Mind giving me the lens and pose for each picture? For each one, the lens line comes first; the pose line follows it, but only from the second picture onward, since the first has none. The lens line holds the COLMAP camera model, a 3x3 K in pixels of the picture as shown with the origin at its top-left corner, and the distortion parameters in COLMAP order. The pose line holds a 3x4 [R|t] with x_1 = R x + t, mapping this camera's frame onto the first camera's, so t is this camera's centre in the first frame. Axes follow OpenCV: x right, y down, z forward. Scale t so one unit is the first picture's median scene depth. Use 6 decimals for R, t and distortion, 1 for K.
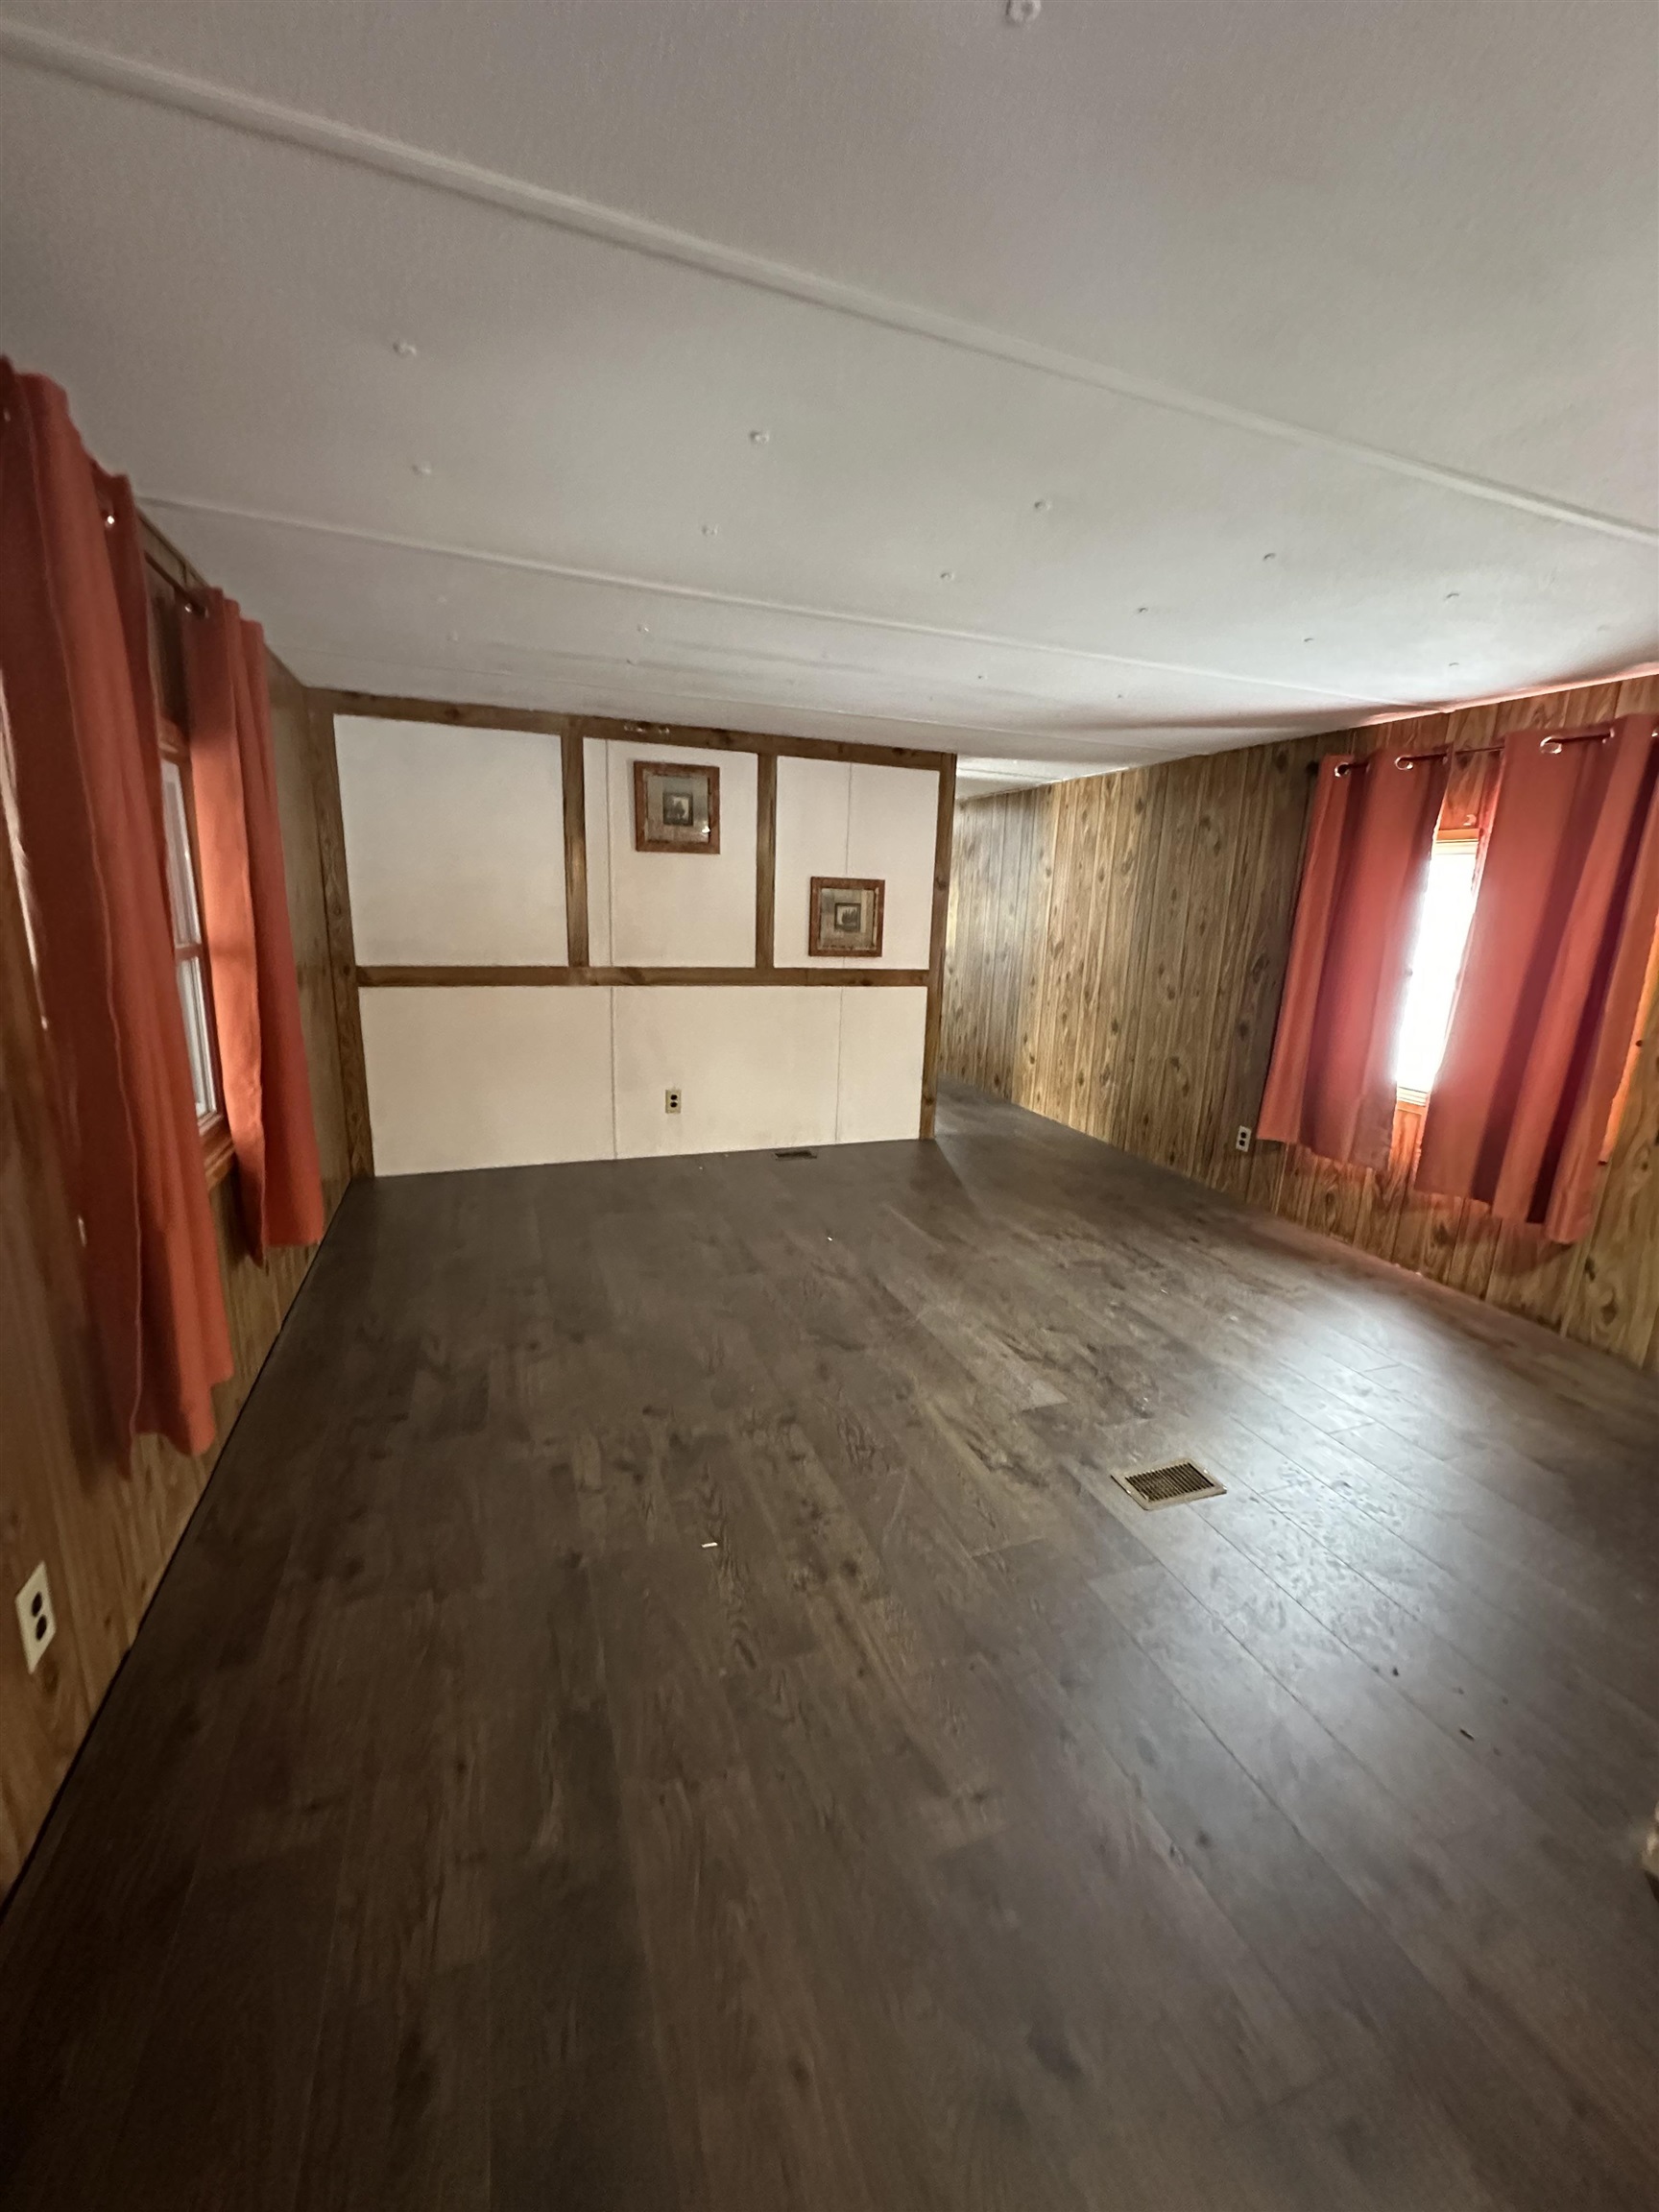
lens RADIAL K [[881.5, 0, 827.4], [0, 881.5, 1109.2], [0, 0, 1]] dist [-0.003464, 0.000162]
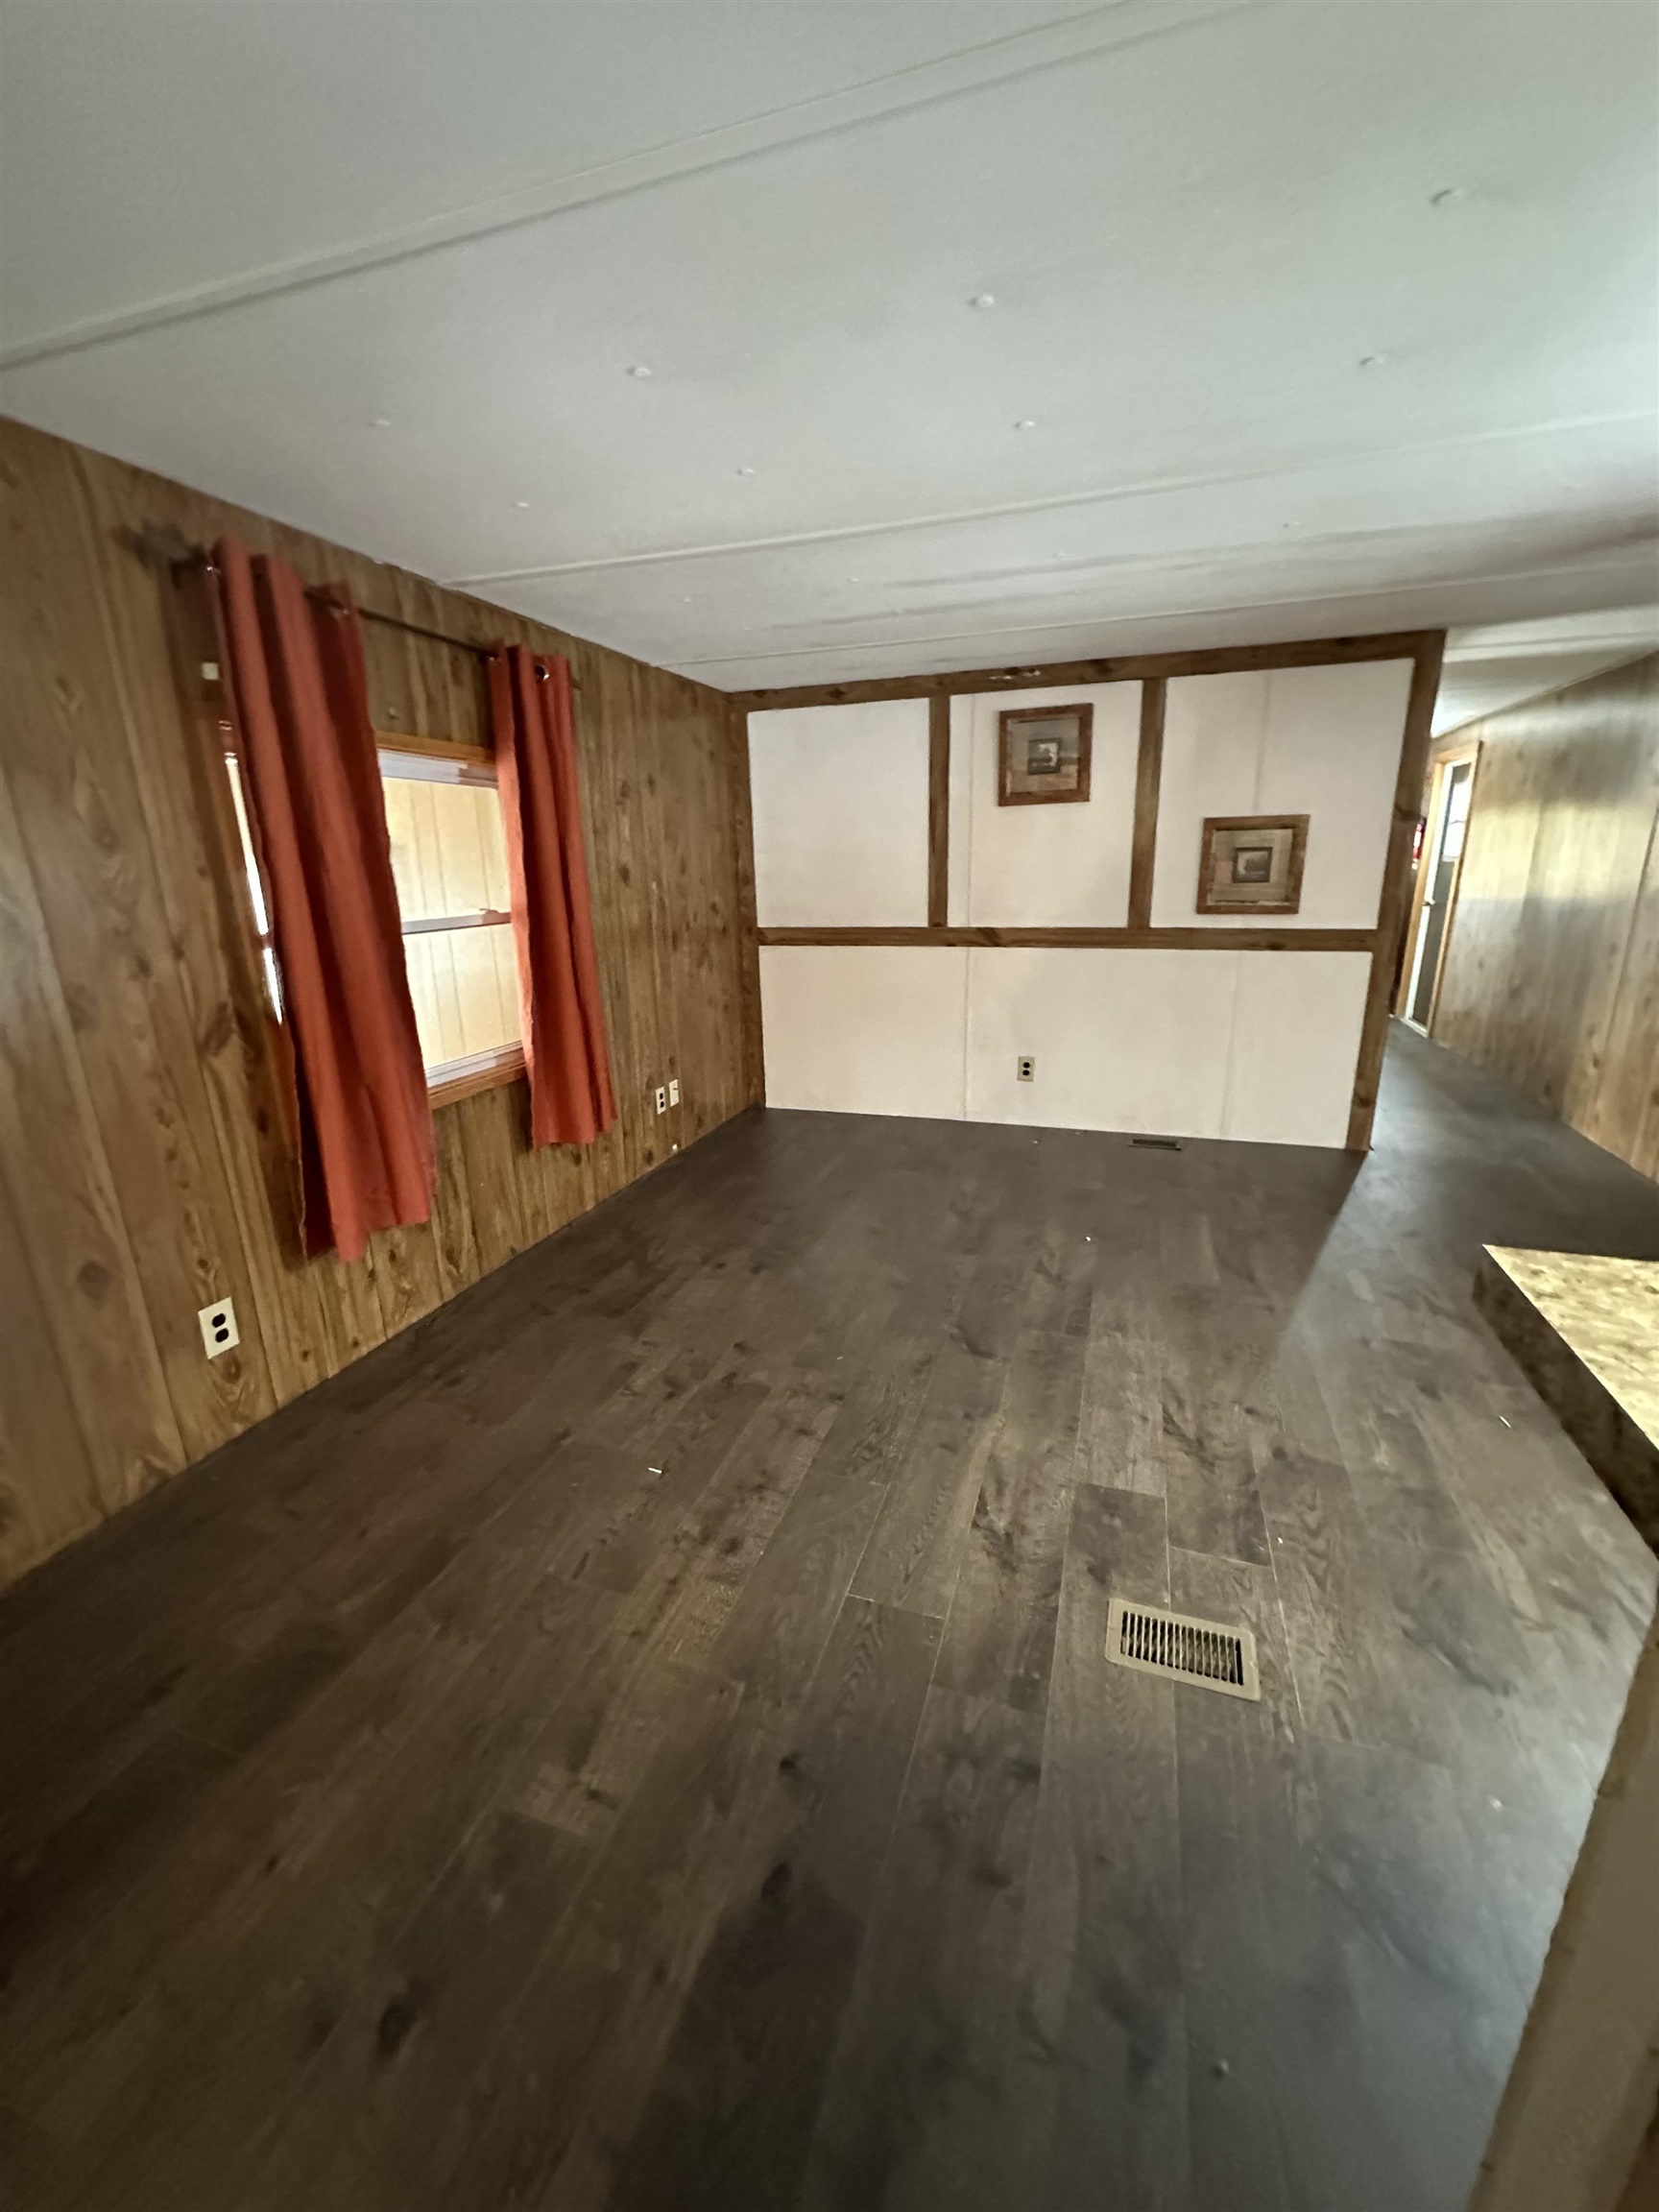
lens RADIAL K [[881.5, 0, 825.2], [0, 881.5, 1106.9], [0, 0, 1]] dist [-0.003464, 0.000162]
pose [[0.771602, 0.121562, -0.624382, 0.387837], [-0.098808, 0.992561, 0.071137, -0.022375], [0.628385, 0.006804, 0.777873, 0.183199]]
